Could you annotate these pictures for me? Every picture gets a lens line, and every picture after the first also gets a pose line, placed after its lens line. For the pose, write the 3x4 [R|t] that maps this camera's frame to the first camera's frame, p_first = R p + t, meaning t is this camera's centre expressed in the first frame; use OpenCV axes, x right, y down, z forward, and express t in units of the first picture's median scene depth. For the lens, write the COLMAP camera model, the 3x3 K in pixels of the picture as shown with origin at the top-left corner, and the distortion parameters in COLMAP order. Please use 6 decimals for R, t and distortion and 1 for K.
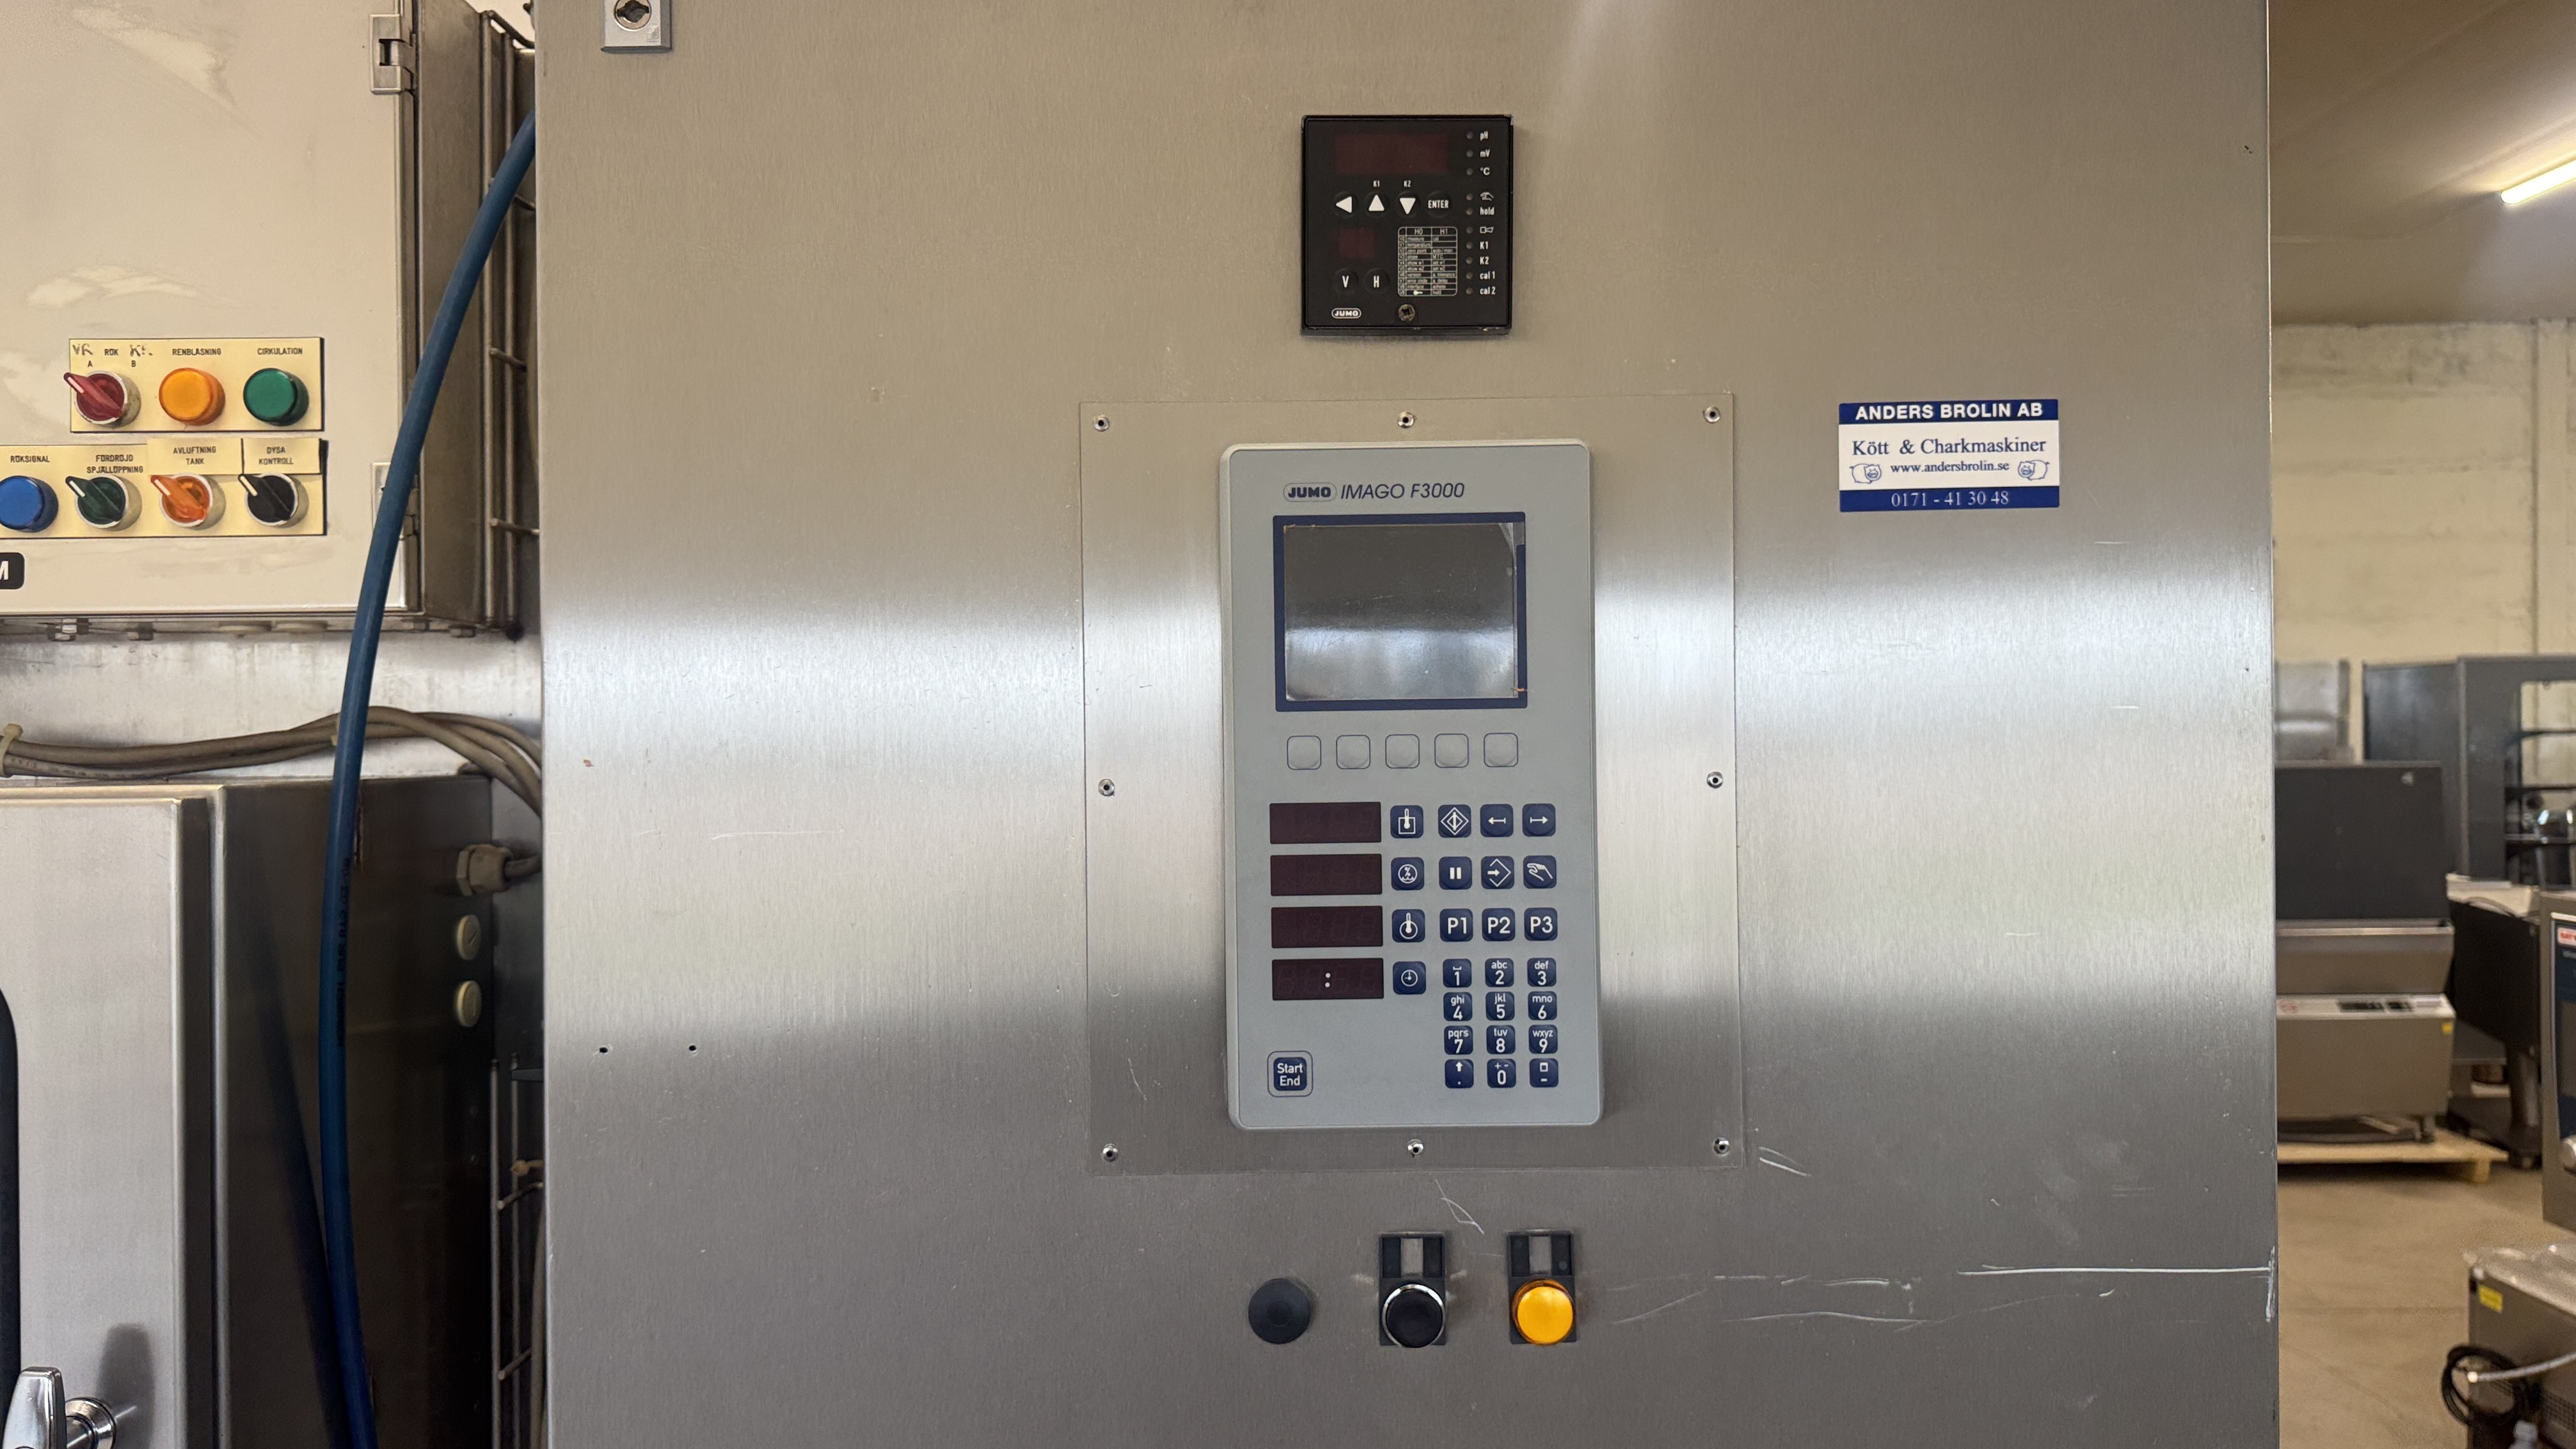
lens RADIAL K [[1879.6, 0, 1292.8], [0, 1879.6, 765.4], [0, 0, 1]] dist [0.008037, -0.018919]
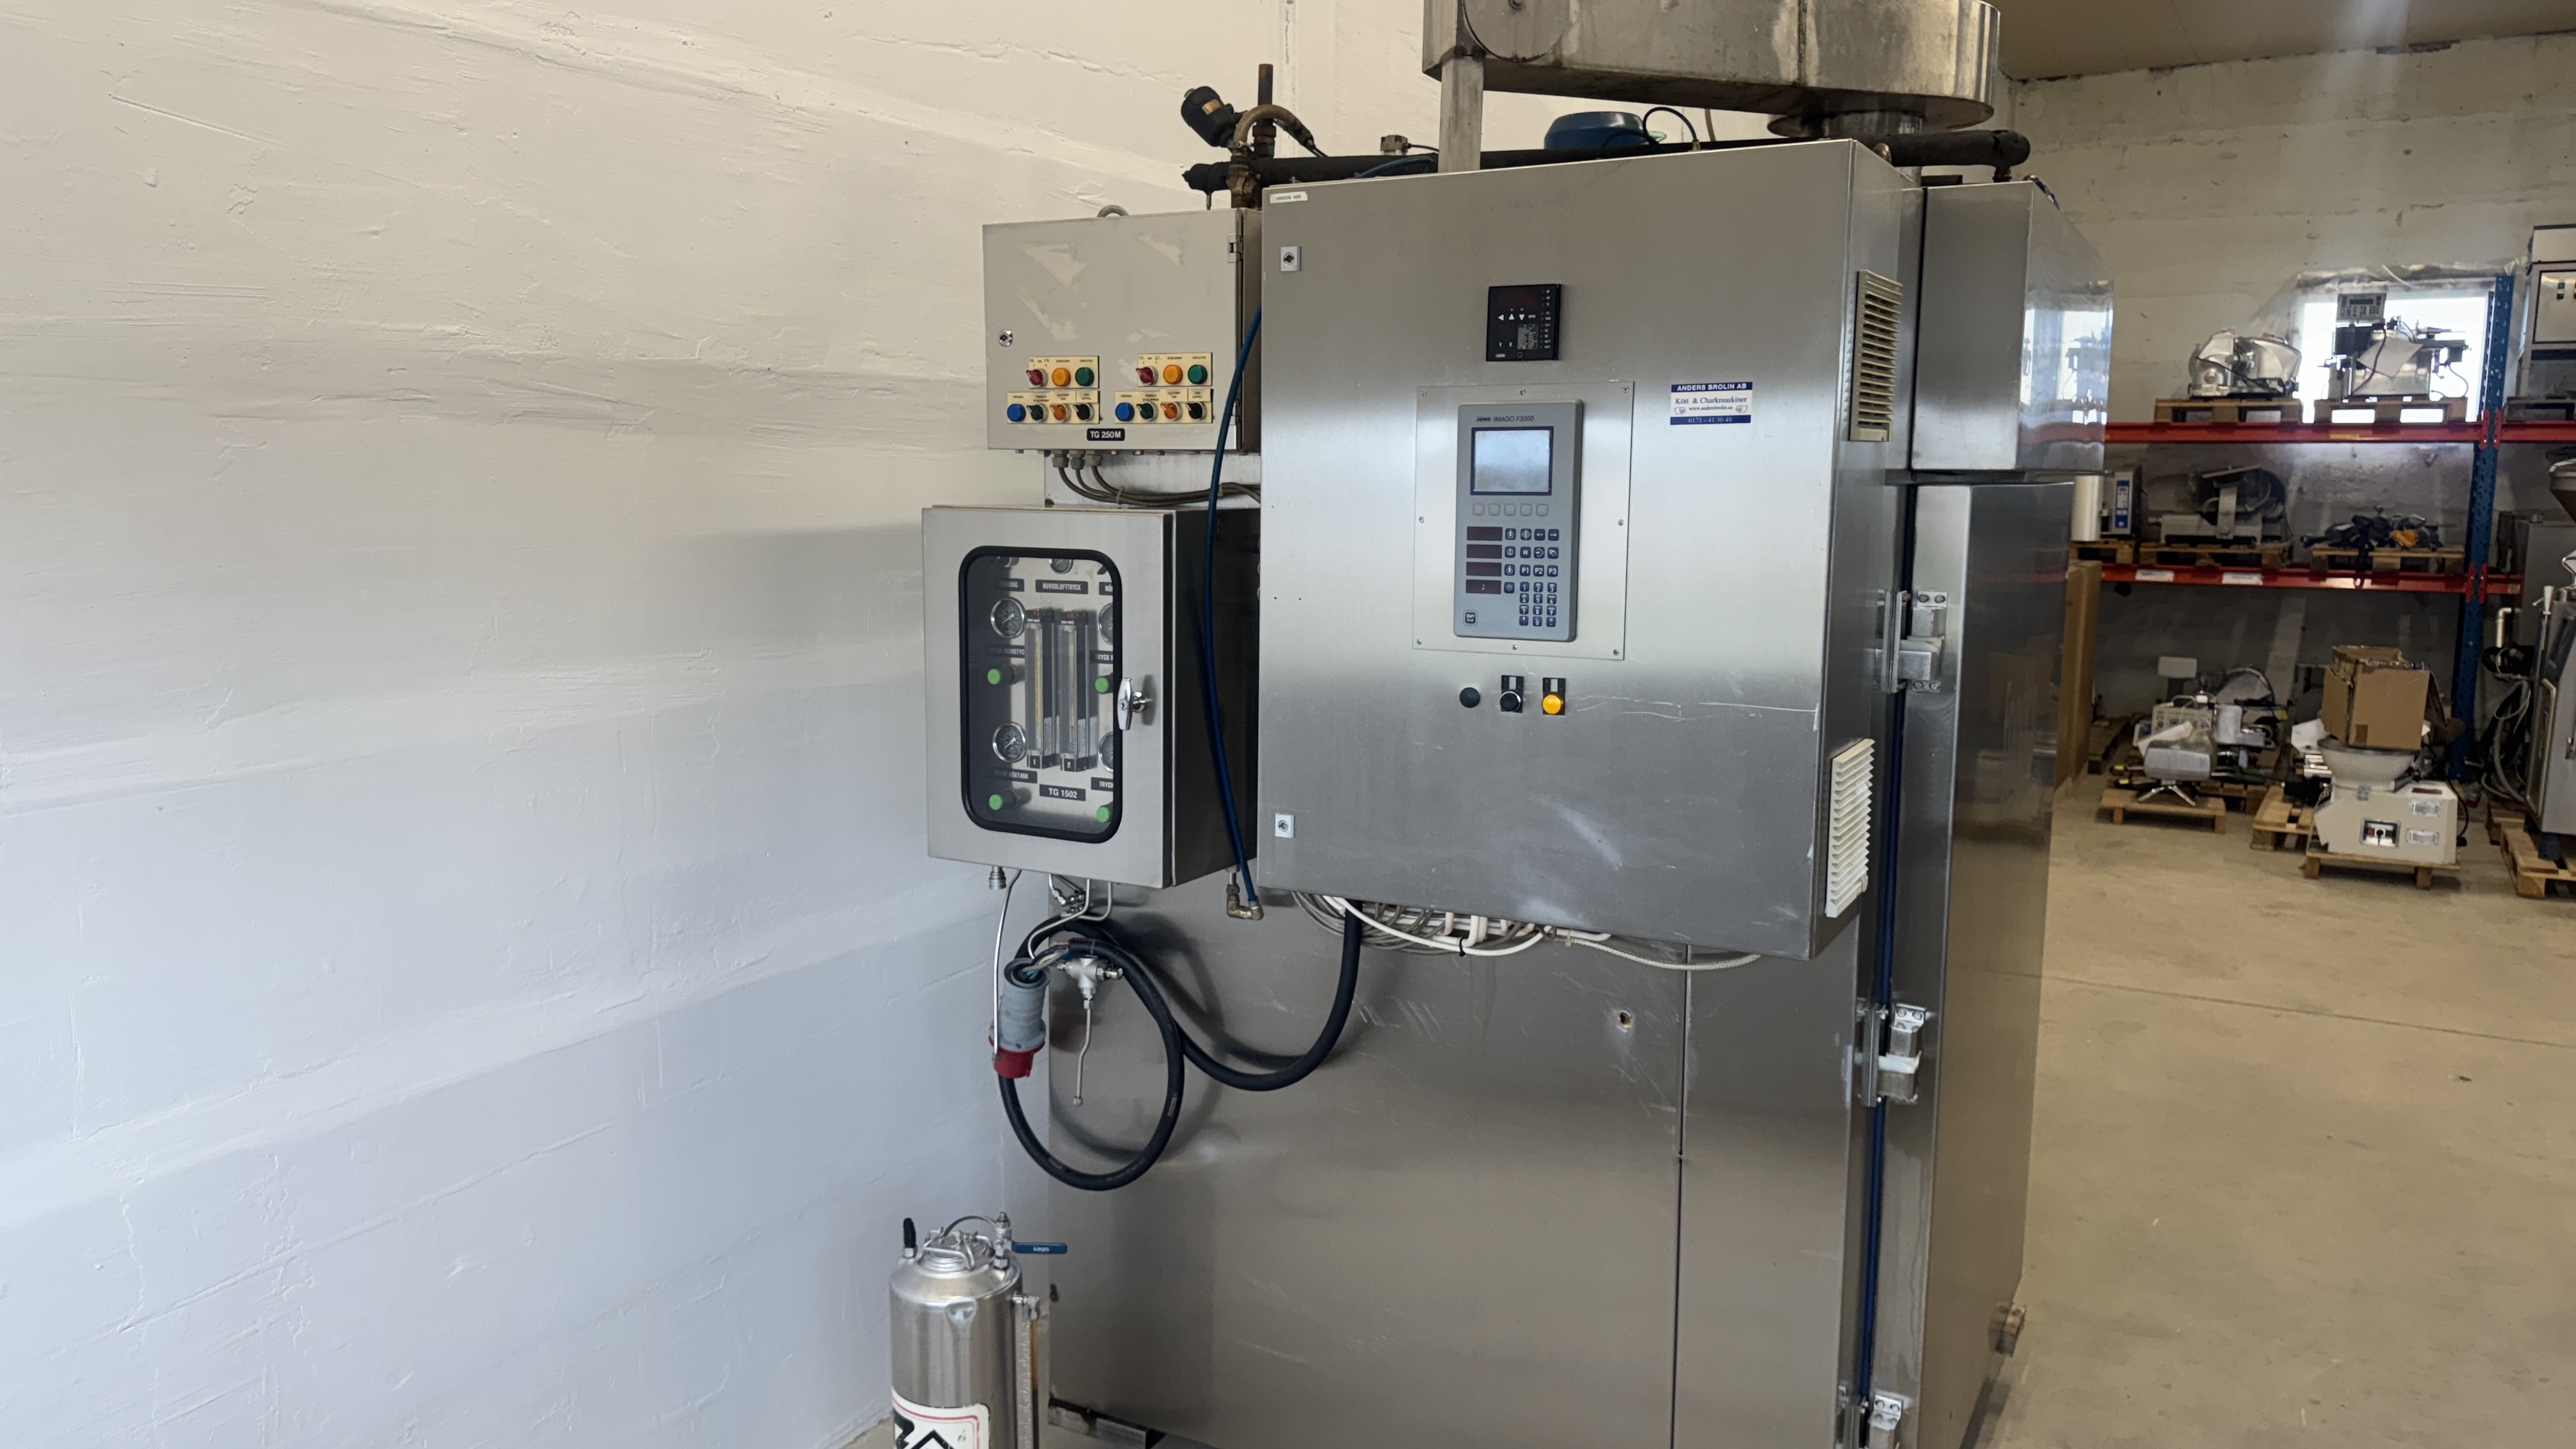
lens RADIAL K [[1879.6, 0, 1289.6], [0, 1879.6, 725.0], [0, 0, 1]] dist [0.008037, -0.018919]
pose [[0.864601, 0.081613, -0.495786, 1.217141], [-0.012233, 0.989847, 0.141609, -0.084589], [0.502310, -0.116370, 0.856821, -1.686656]]
